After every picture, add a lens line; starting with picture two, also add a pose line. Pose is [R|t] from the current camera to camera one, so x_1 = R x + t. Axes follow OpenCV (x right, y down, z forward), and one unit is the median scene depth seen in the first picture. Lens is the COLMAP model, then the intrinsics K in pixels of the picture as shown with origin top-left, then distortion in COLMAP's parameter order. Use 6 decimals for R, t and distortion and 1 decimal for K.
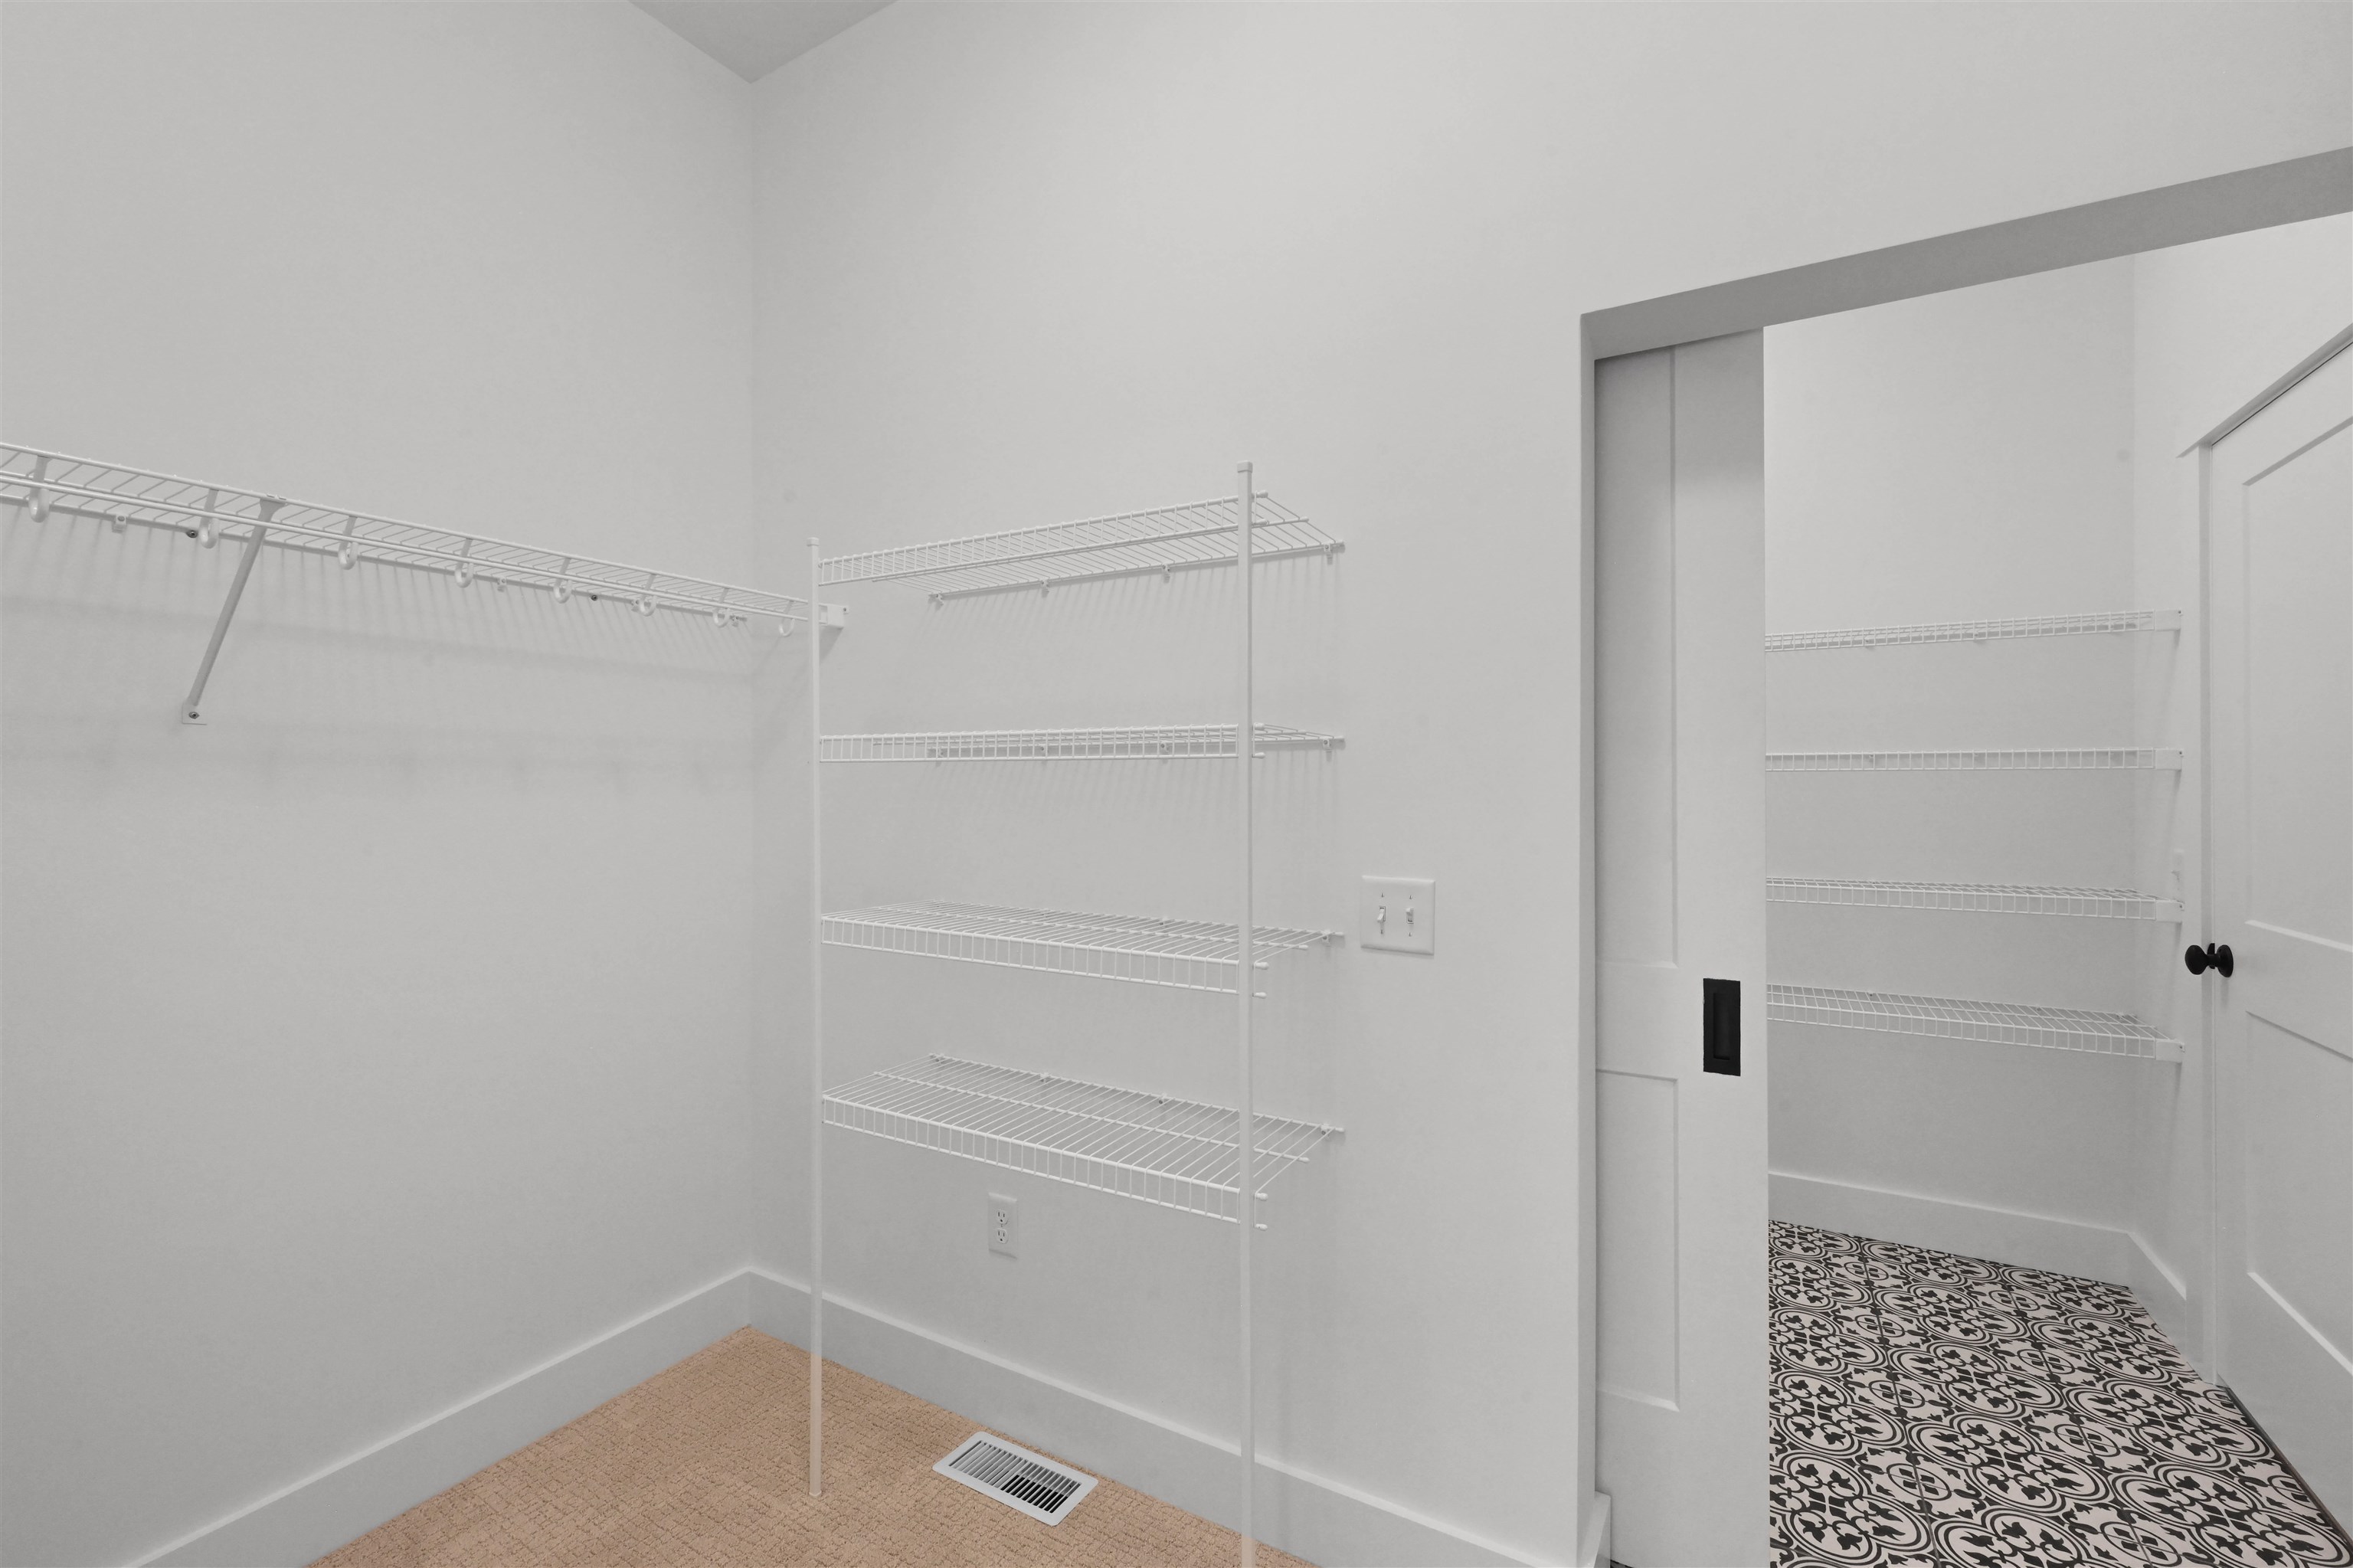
lens RADIAL K [[899.1, 0, 1176.5], [0, 899.1, 778.9], [0, 0, 1]] dist [-0.001558, -0.000456]
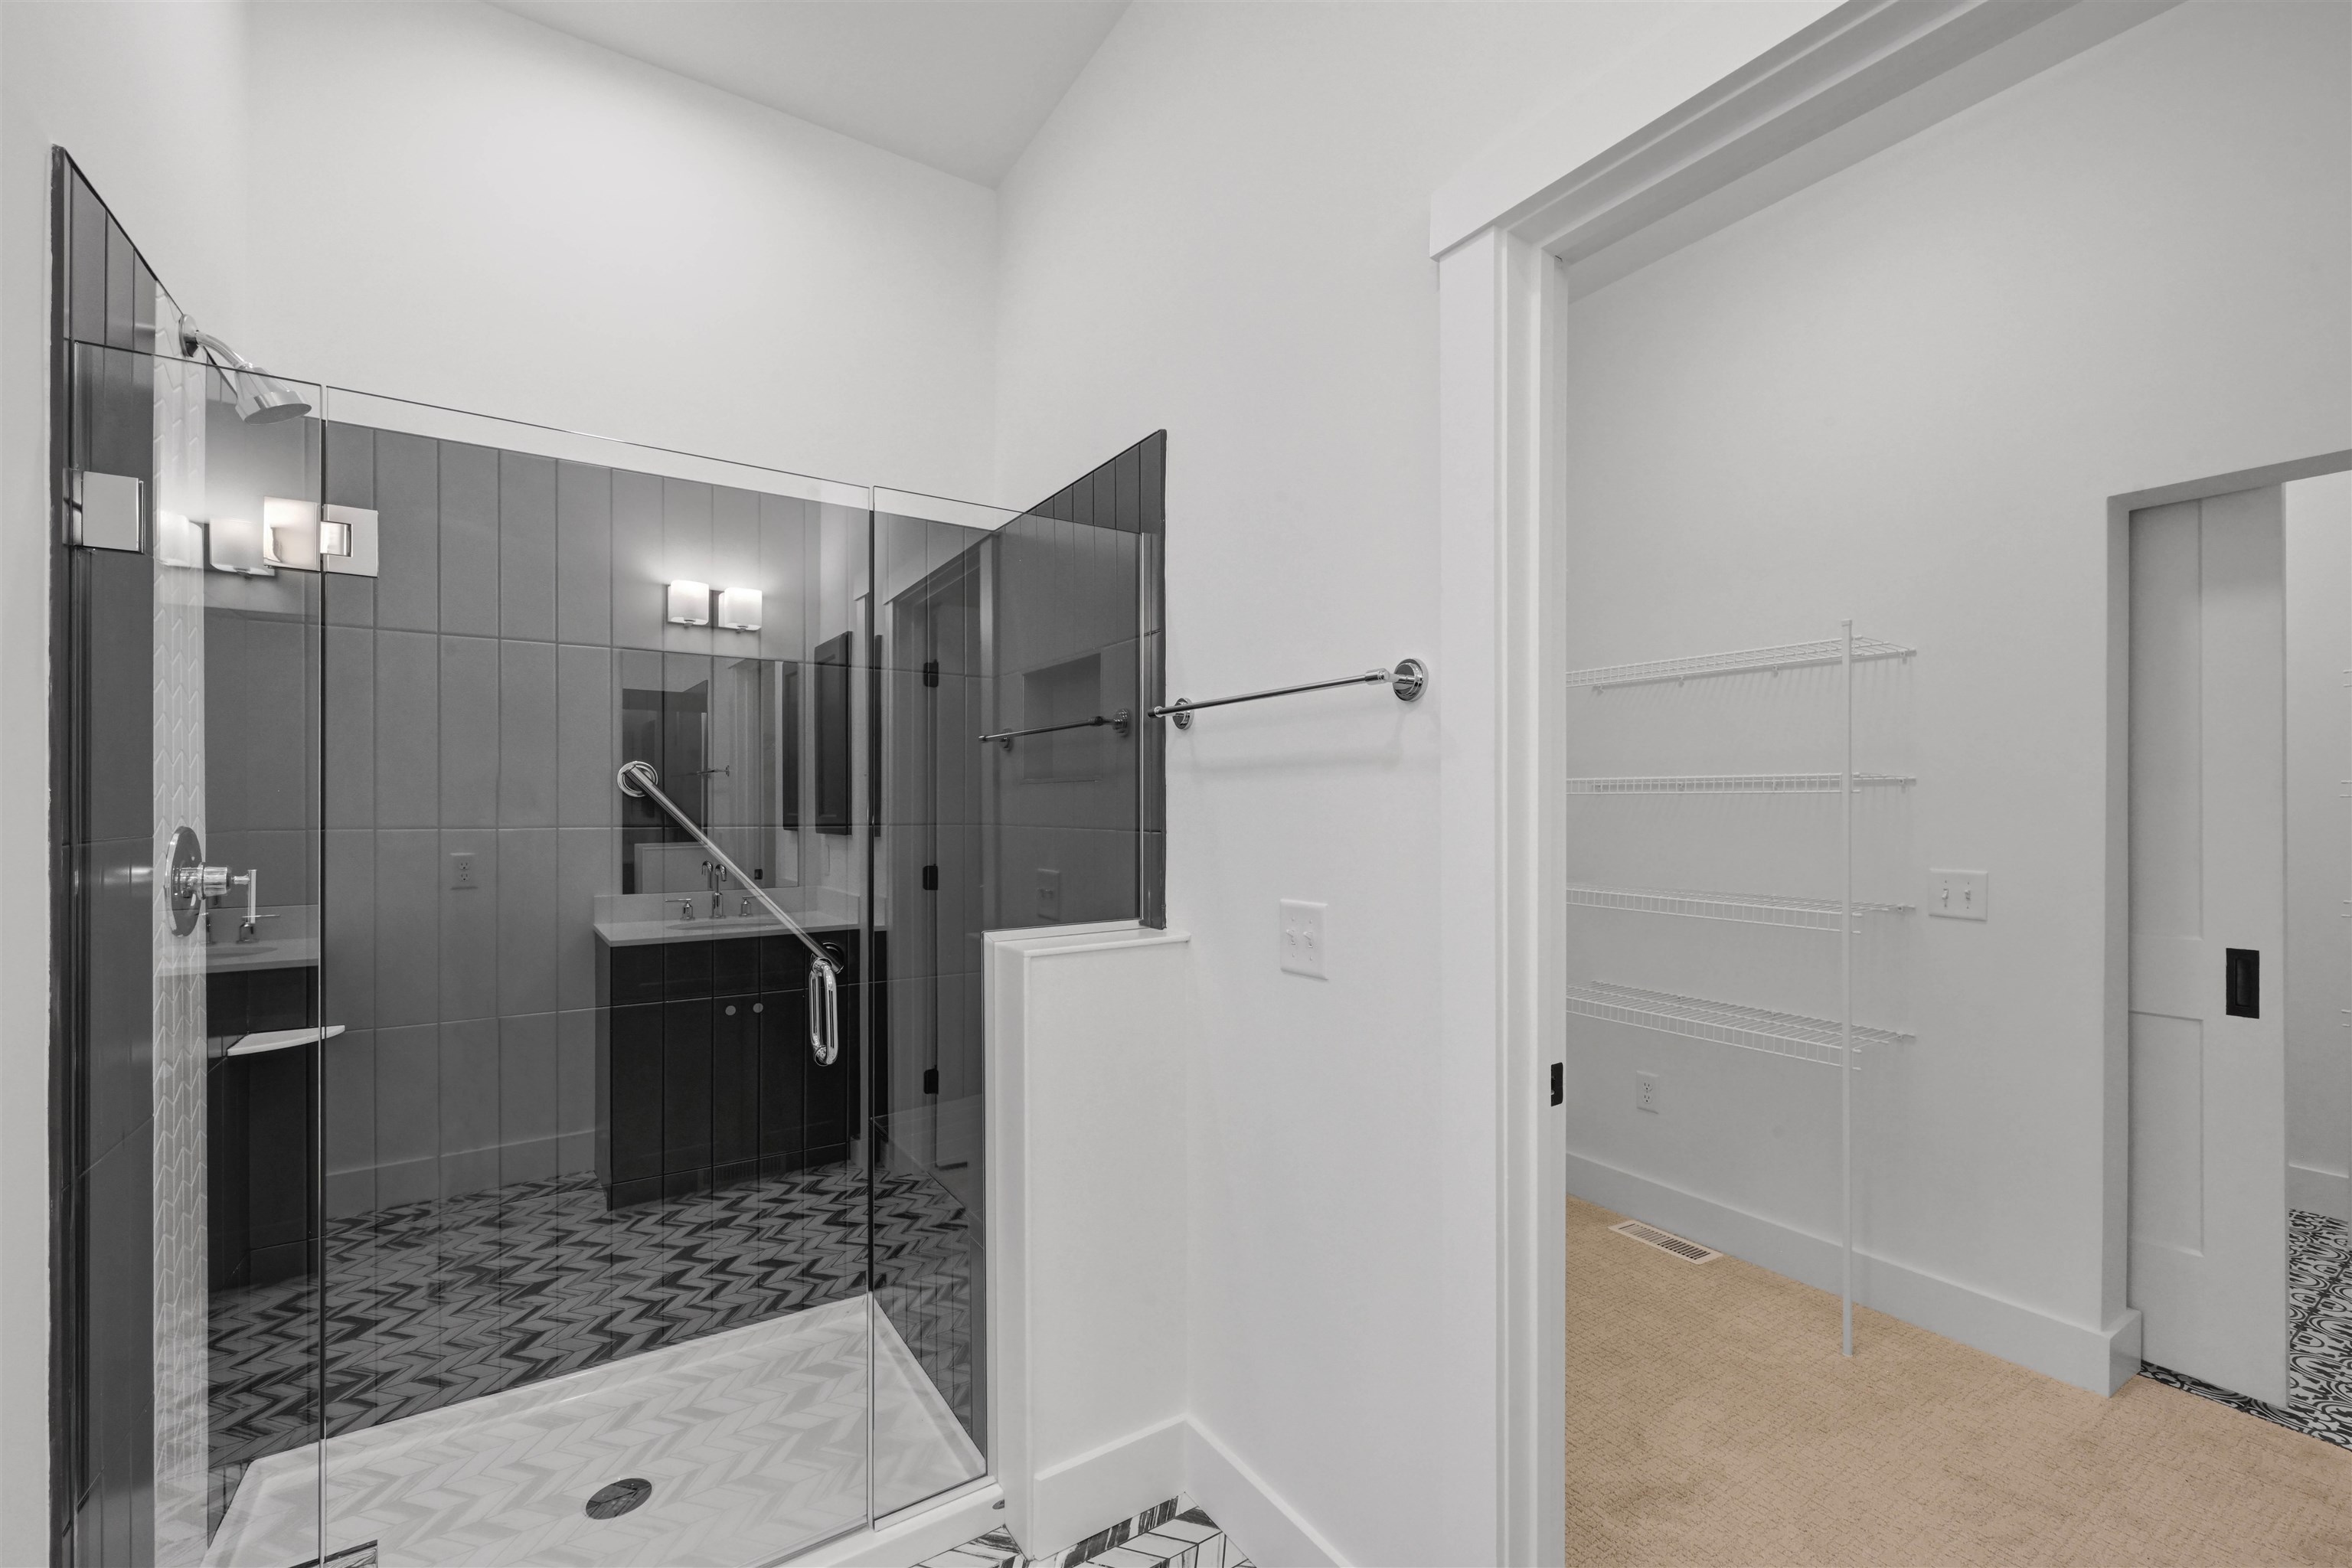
lens RADIAL K [[959.9, 0, 1224.8], [0, 959.9, 806.4], [0, 0, 1]] dist [-0.001202, 0.000355]
pose [[0.911881, 0.001990, -0.410450, -0.213071], [0.000364, 0.999984, 0.005655, -0.007549], [0.410455, -0.005306, 0.911865, -0.960232]]
